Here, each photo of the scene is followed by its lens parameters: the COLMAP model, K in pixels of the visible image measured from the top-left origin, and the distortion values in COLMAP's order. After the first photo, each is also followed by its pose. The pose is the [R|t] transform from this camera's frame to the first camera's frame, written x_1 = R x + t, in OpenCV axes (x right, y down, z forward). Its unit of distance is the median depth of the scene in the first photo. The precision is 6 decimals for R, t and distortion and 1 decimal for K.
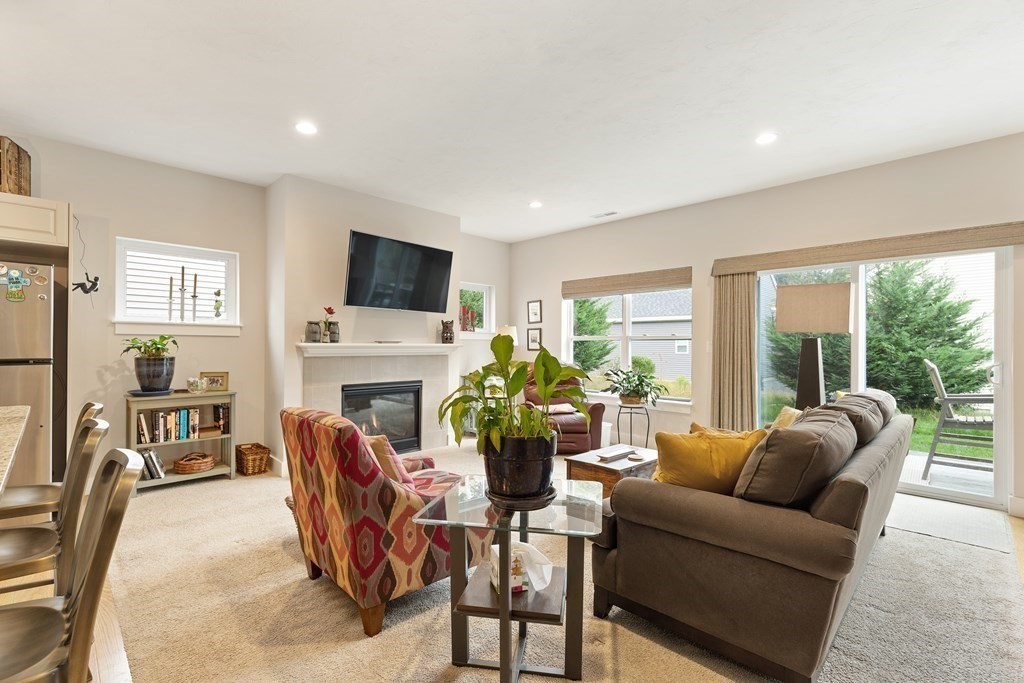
lens RADIAL K [[461.5, 0, 509.6], [0, 461.5, 344.6], [0, 0, 1]] dist [0.006831, -0.000754]
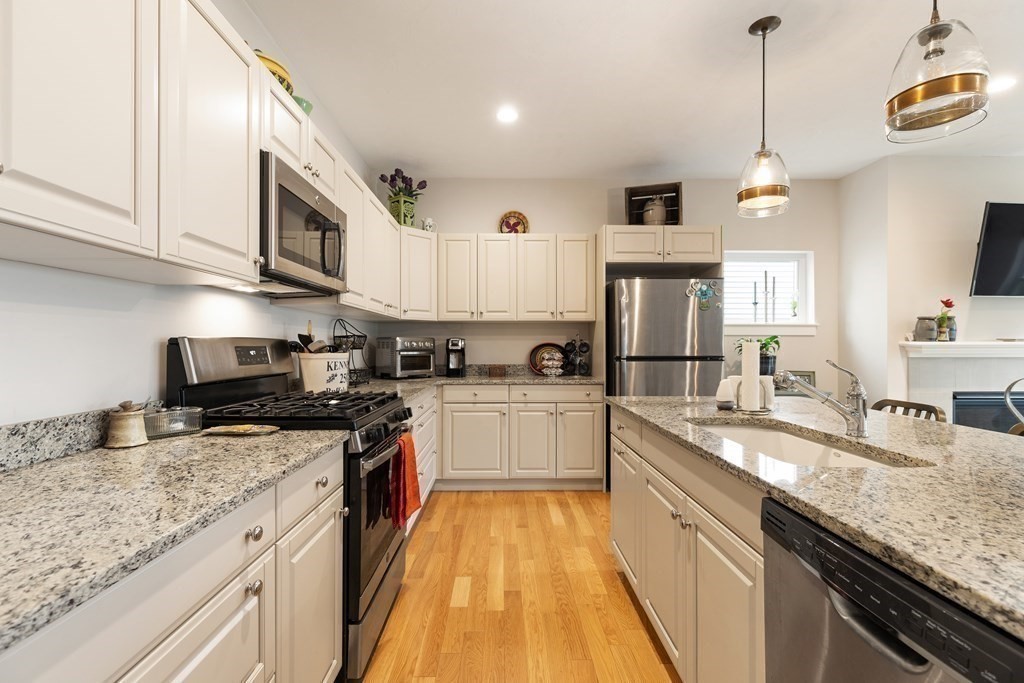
lens RADIAL K [[461.5, 0, 509.7], [0, 461.5, 341.7], [0, 0, 1]] dist [0.006831, -0.000754]
pose [[0.722558, -0.008903, -0.691253, -0.394885], [0.004778, 0.999957, -0.007885, -0.000052], [0.691294, 0.002395, 0.722570, -0.173869]]
